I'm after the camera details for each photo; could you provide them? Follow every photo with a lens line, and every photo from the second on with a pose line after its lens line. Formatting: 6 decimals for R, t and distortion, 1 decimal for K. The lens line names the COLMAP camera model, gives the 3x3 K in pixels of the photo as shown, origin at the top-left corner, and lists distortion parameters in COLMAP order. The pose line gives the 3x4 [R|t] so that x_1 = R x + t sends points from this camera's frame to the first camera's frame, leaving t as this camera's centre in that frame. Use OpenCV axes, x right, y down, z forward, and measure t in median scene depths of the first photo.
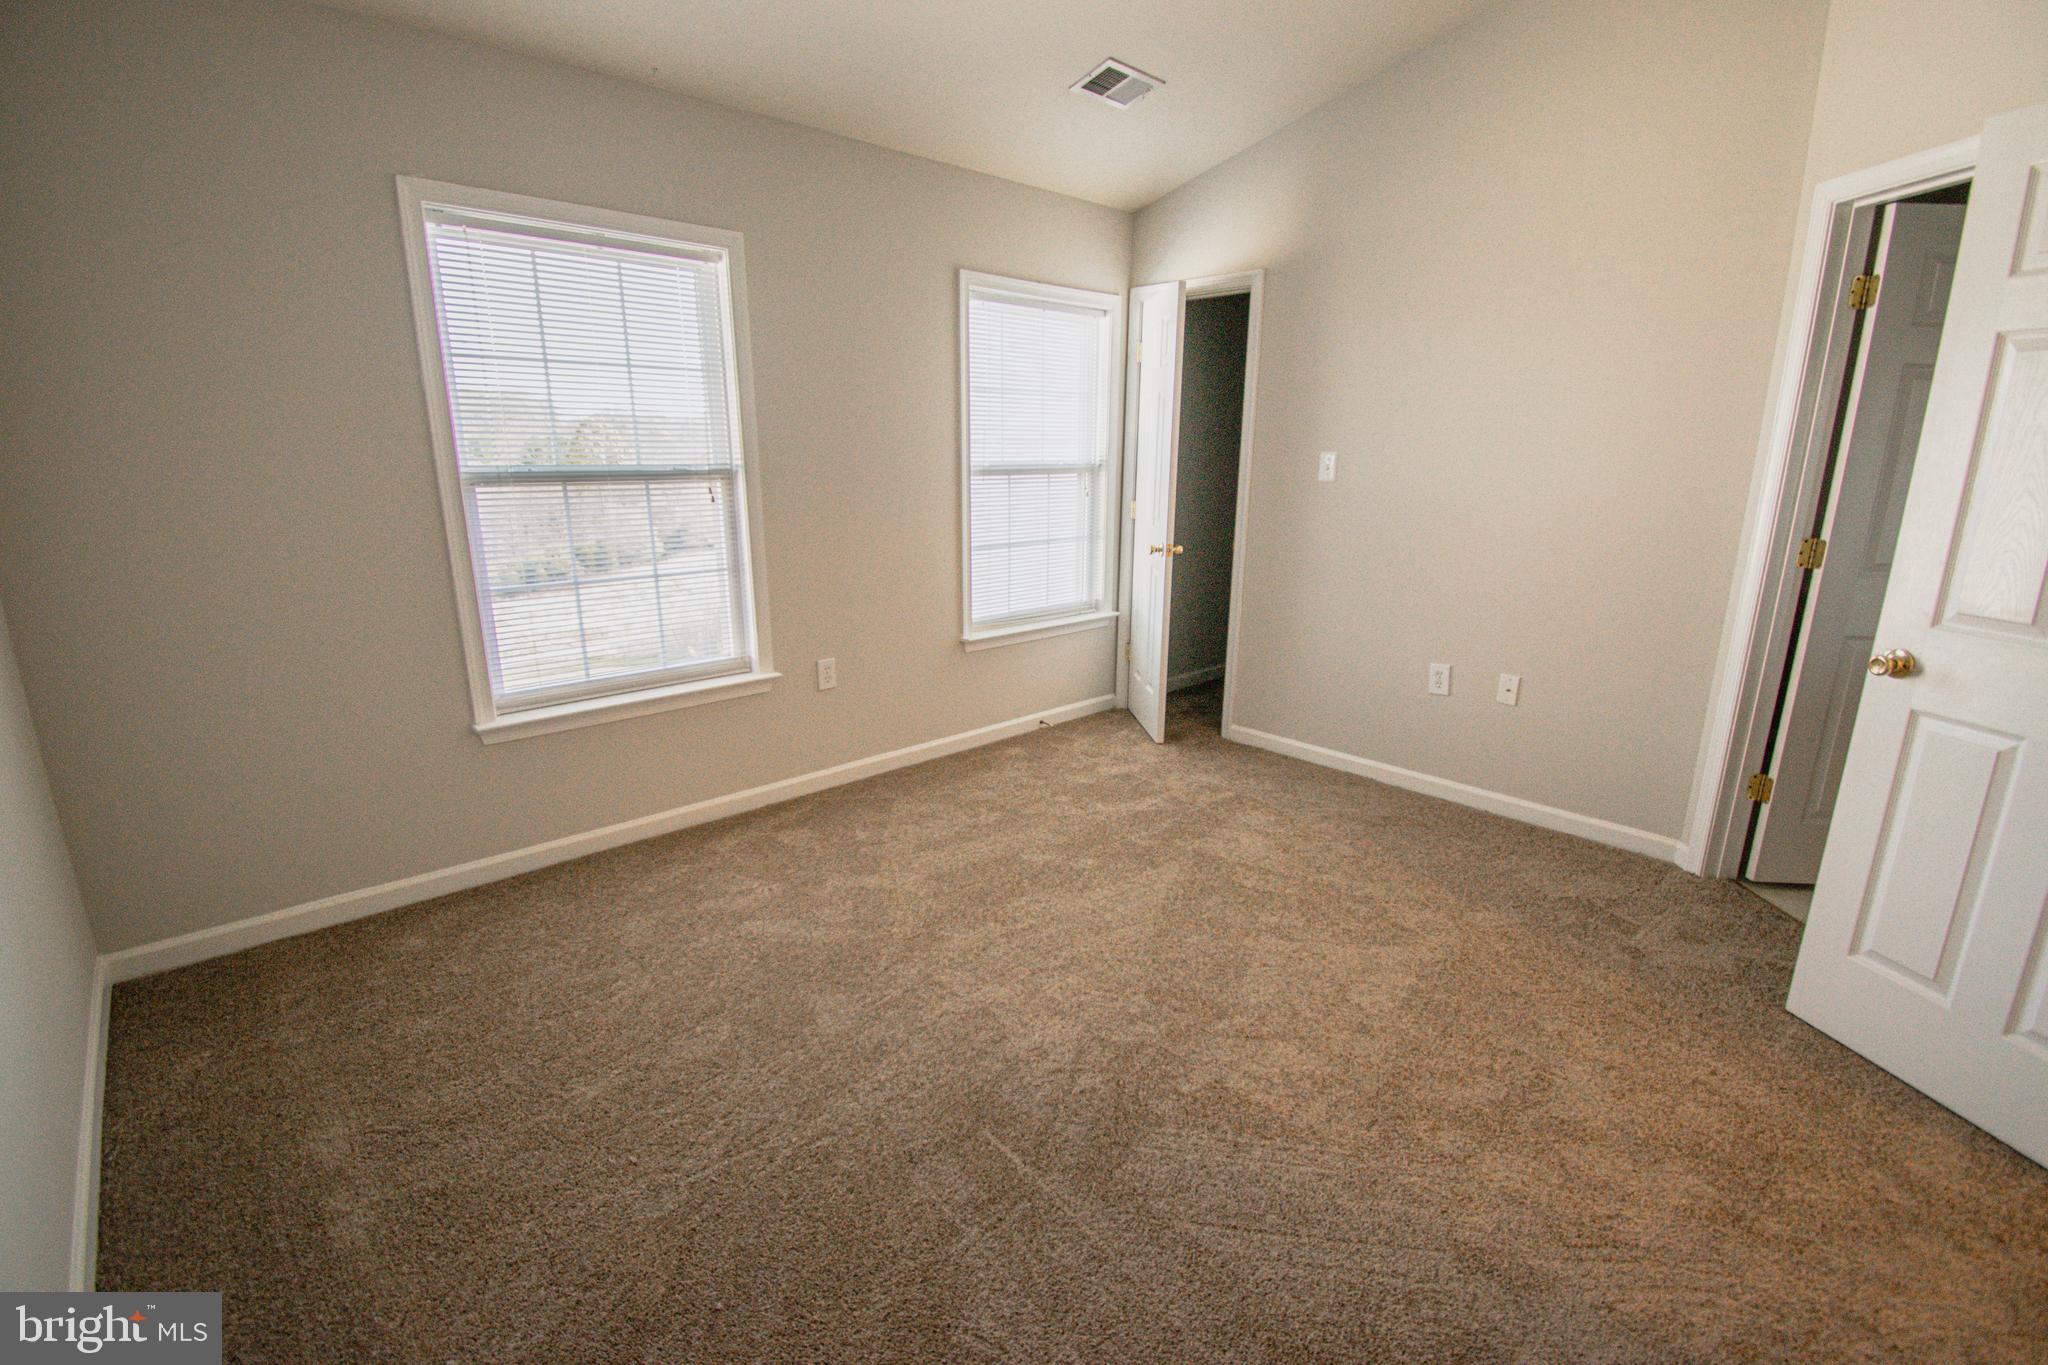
lens RADIAL K [[933.9, 0, 1024.7], [0, 933.9, 714.7], [0, 0, 1]] dist [-0.018735, -0.000086]
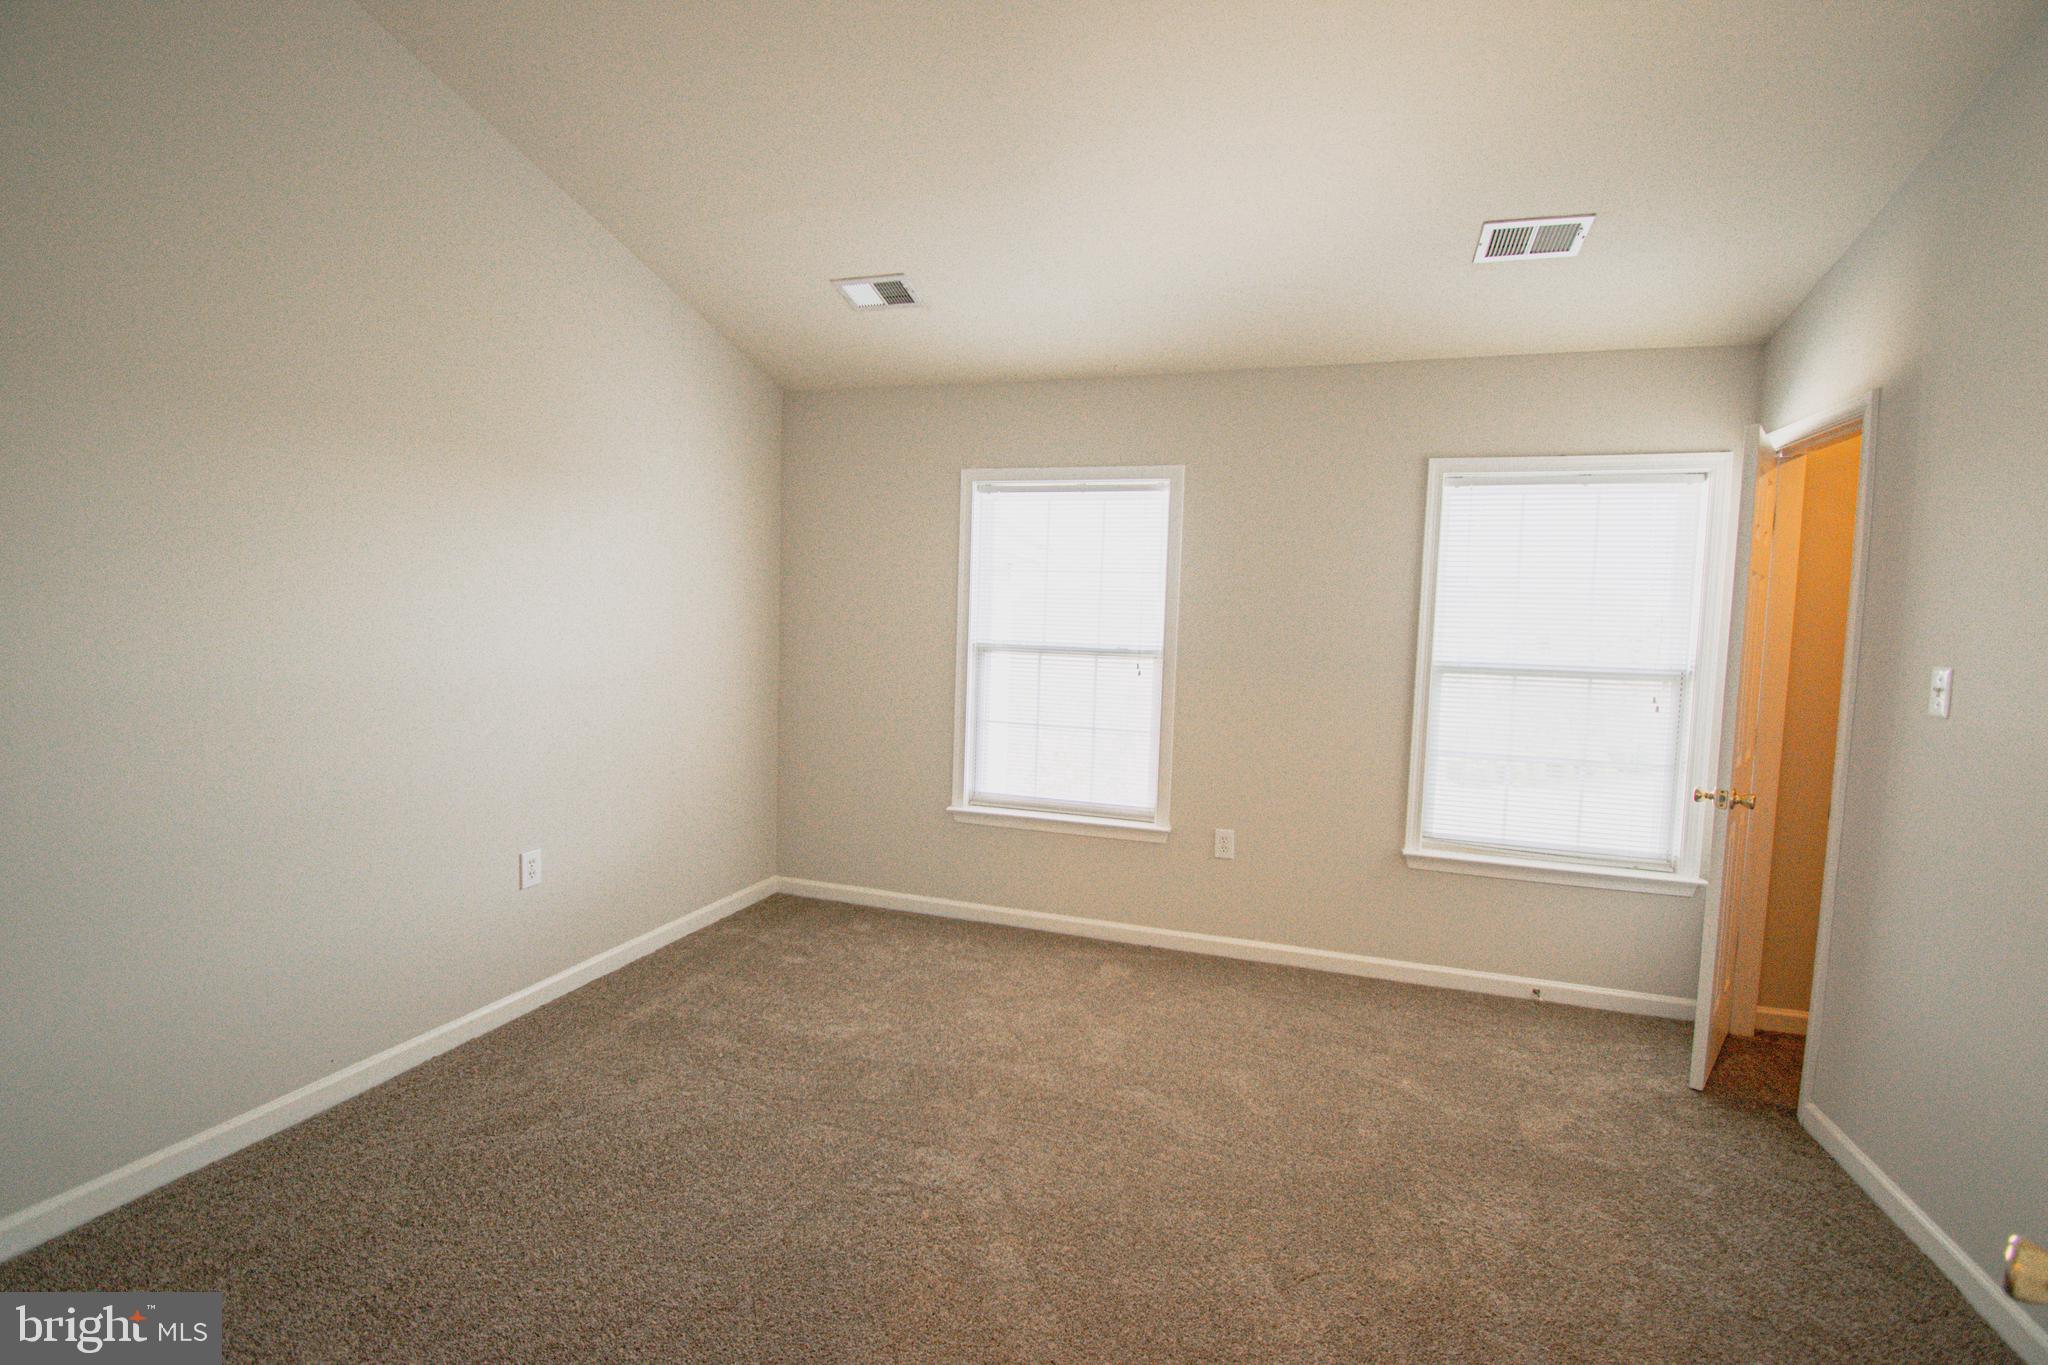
lens RADIAL K [[945.4, 0, 1024.0], [0, 945.4, 682.5], [0, 0, 1]] dist [0.018836, -0.025192]
pose [[0.457243, 0.067145, -0.886803, 0.639957], [-0.275732, 0.958713, -0.069580, -0.084785], [0.845518, 0.276336, 0.456879, 0.283915]]
